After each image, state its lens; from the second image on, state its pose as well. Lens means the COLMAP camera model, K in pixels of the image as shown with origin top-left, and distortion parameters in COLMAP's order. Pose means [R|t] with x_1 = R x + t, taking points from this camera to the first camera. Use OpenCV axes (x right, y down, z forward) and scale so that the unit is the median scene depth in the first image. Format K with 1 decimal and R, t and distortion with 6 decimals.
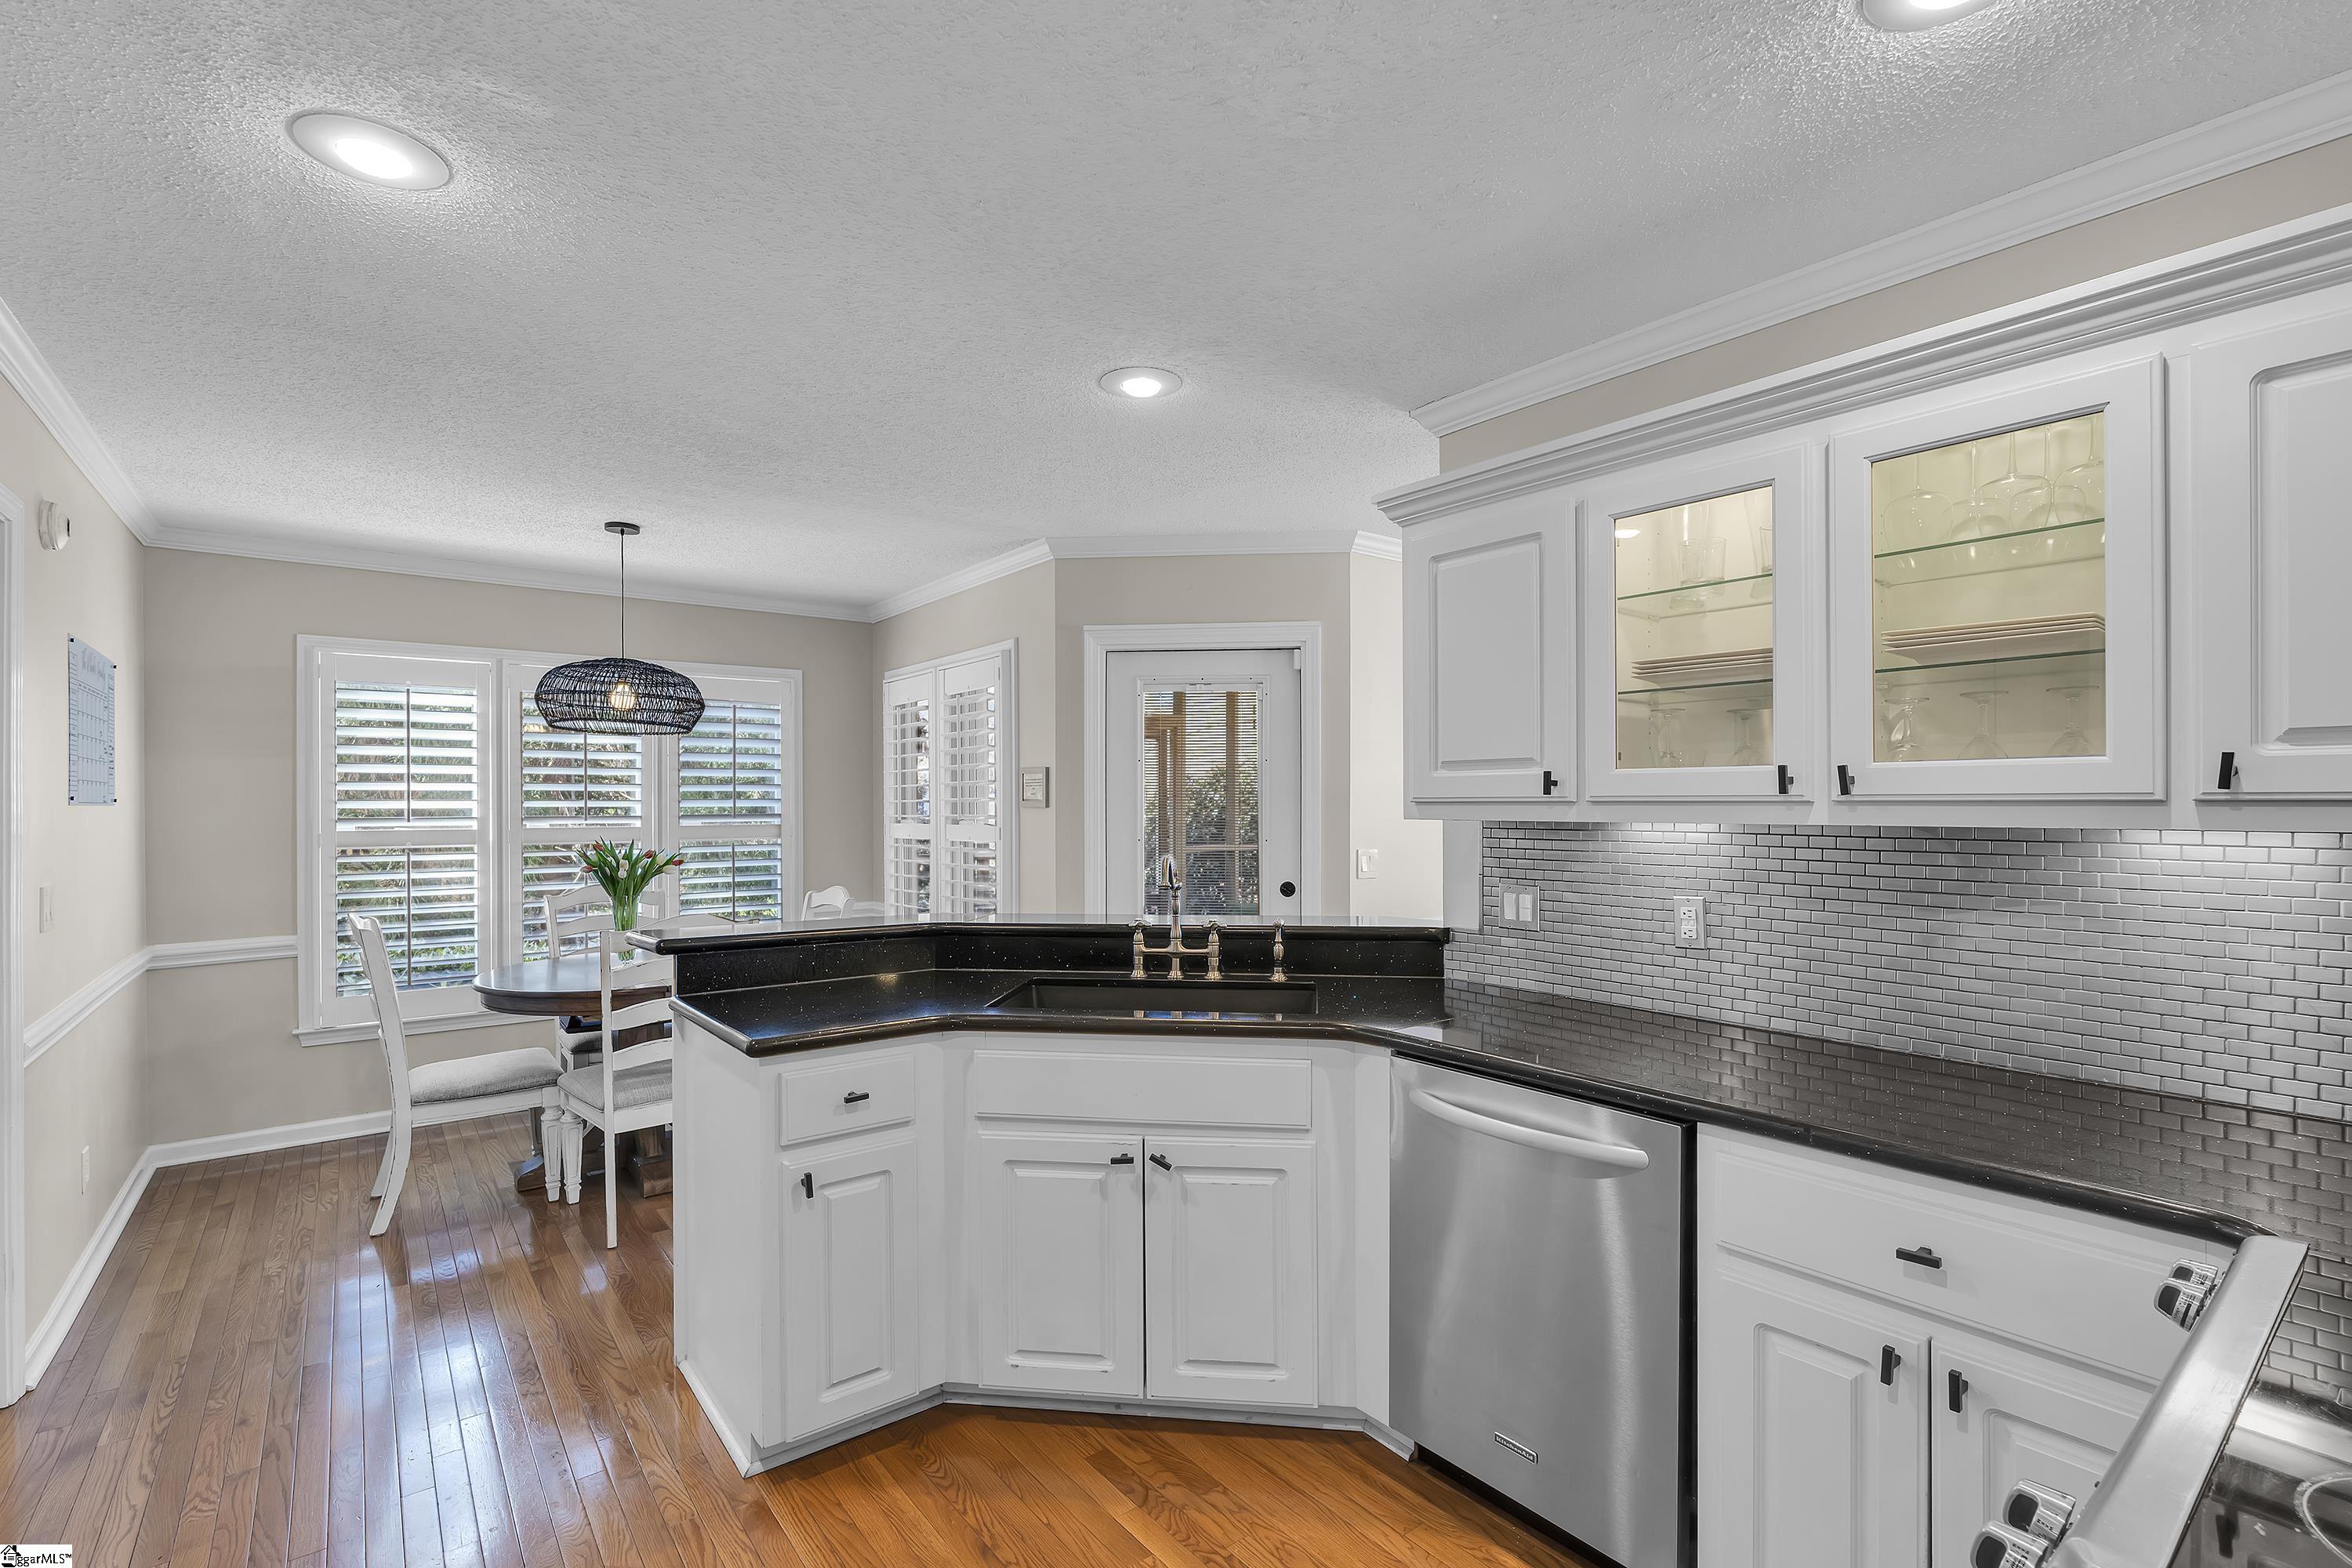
lens RADIAL K [[1043.0, 0, 1180.5], [0, 1043.0, 807.7], [0, 0, 1]] dist [0.000256, 0.000103]
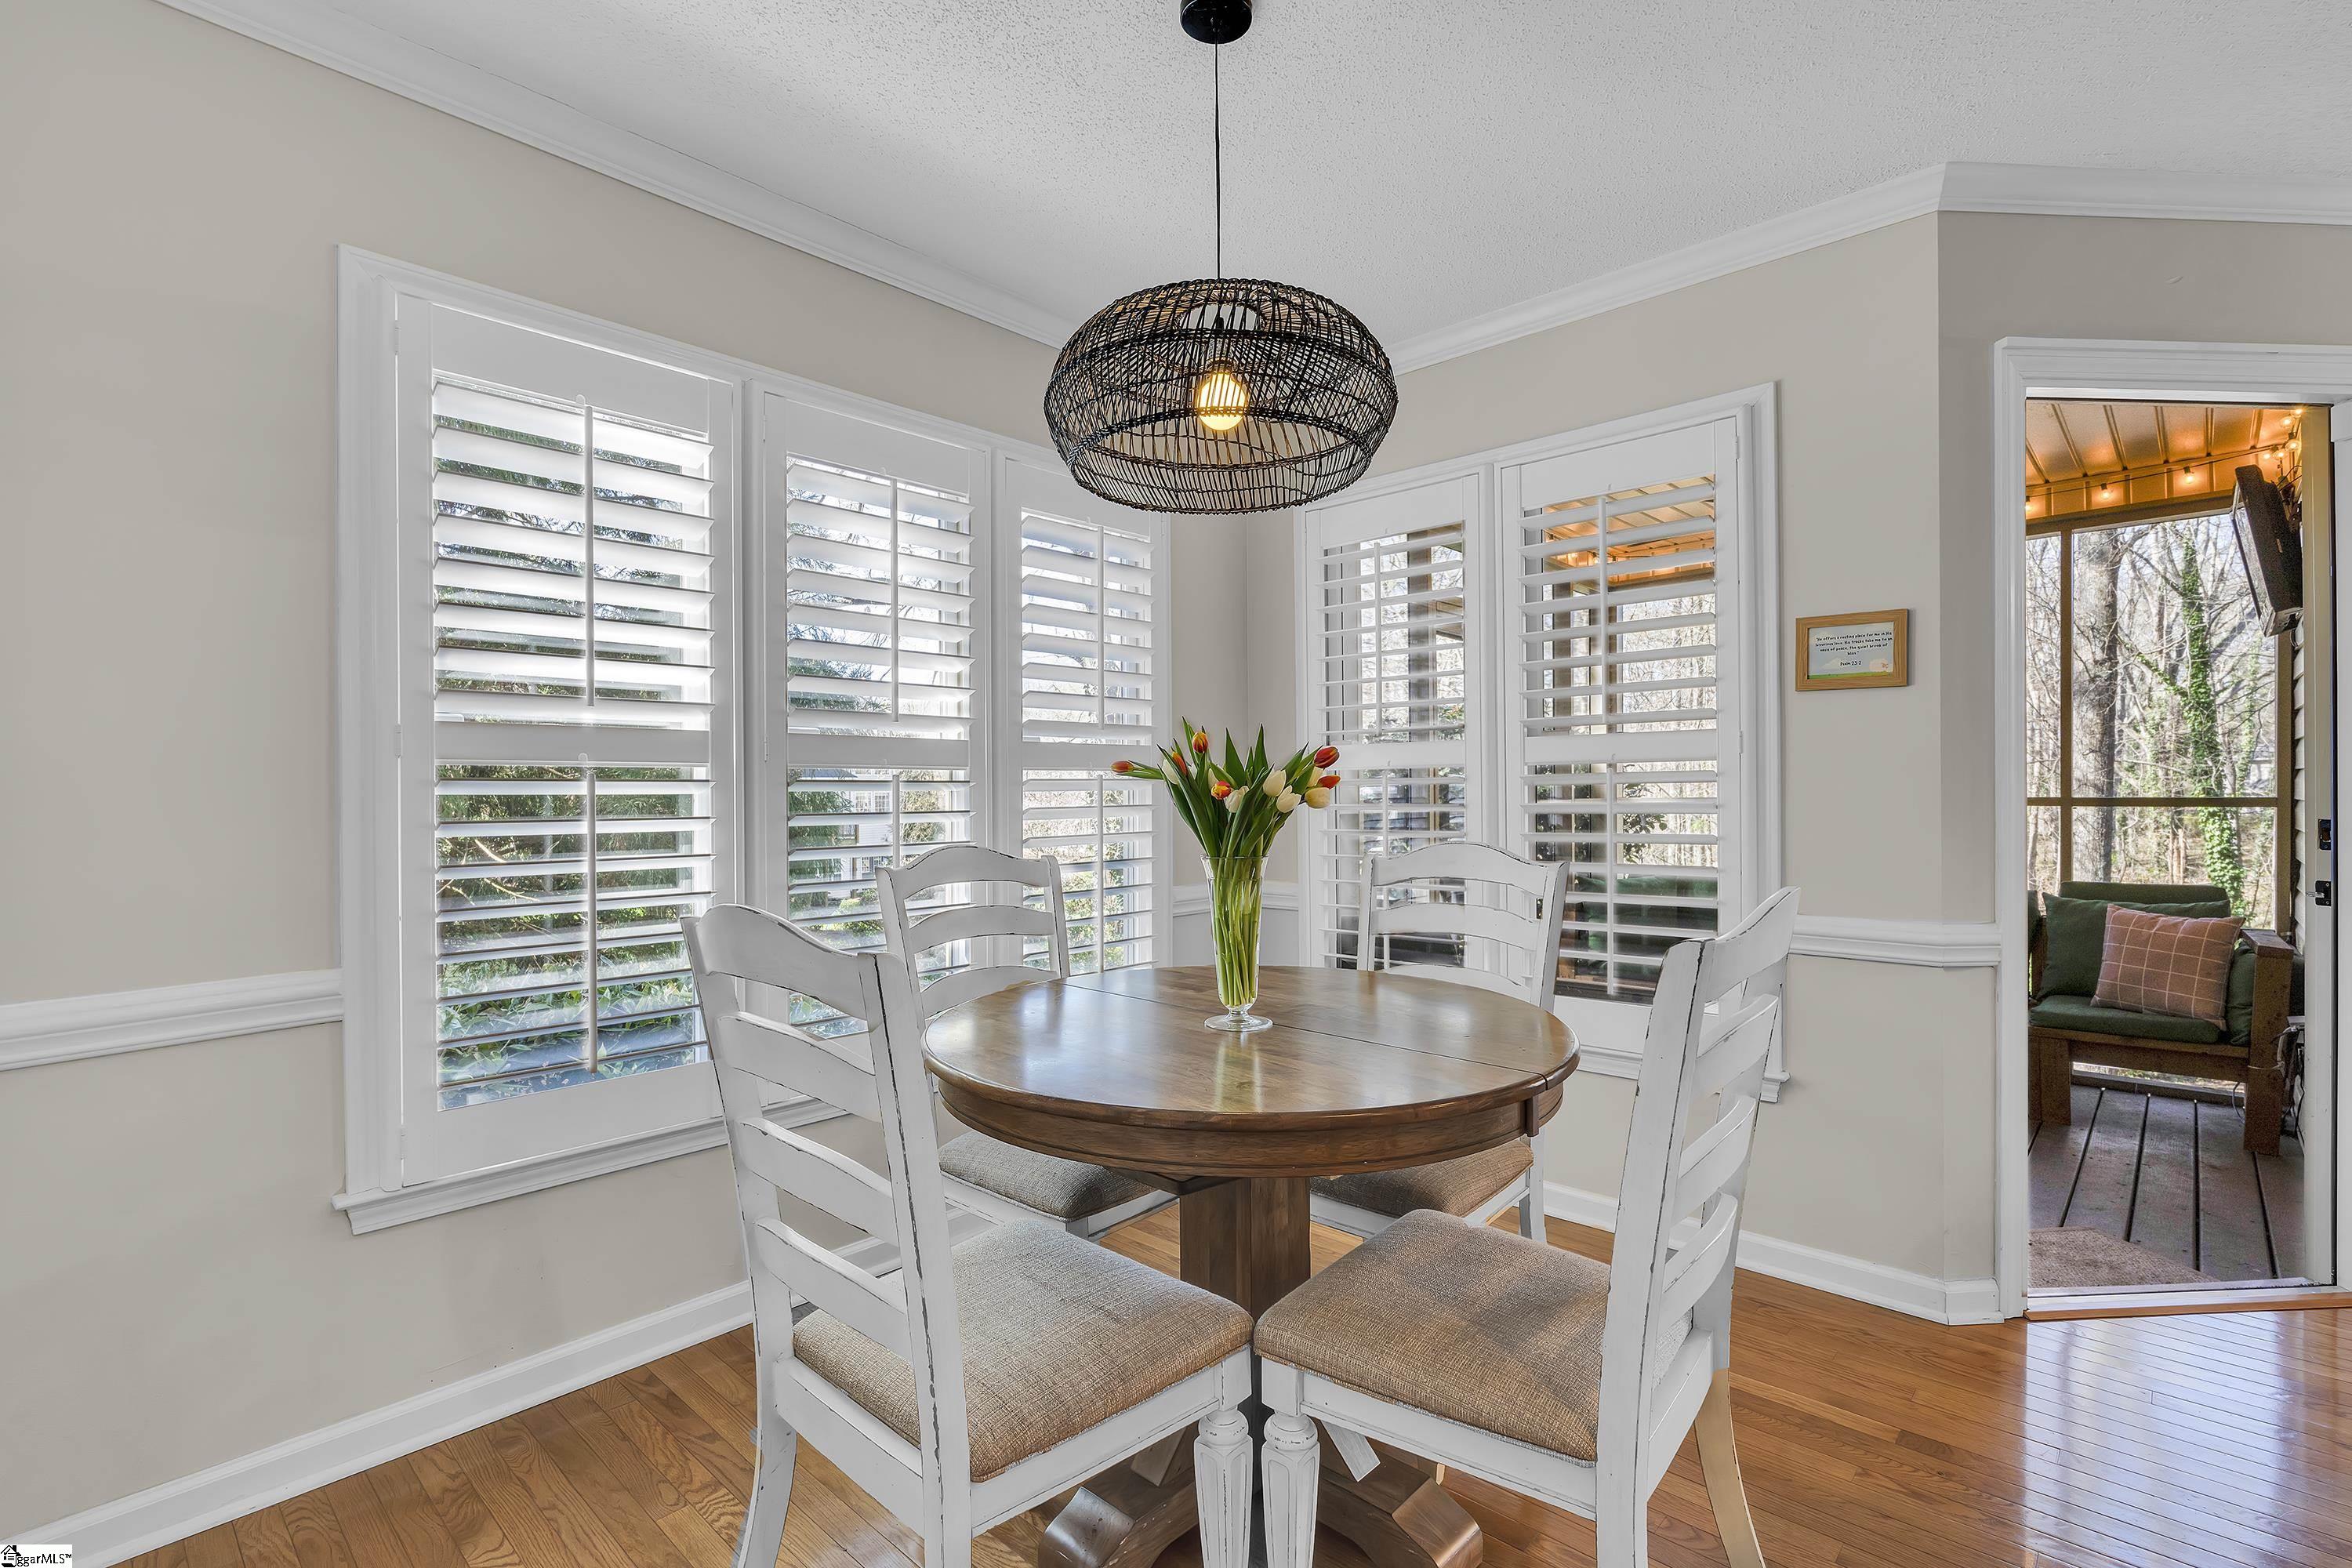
lens RADIAL K [[1094.1, 0, 1176.0], [0, 1094.1, 784.0], [0, 0, 1]] dist [0.000072, 0.000031]
pose [[0.988292, -0.001867, 0.152562, -0.565166], [0.002925, 0.999973, -0.006709, 0.050339], [-0.152545, 0.007077, 0.988271, 0.499007]]
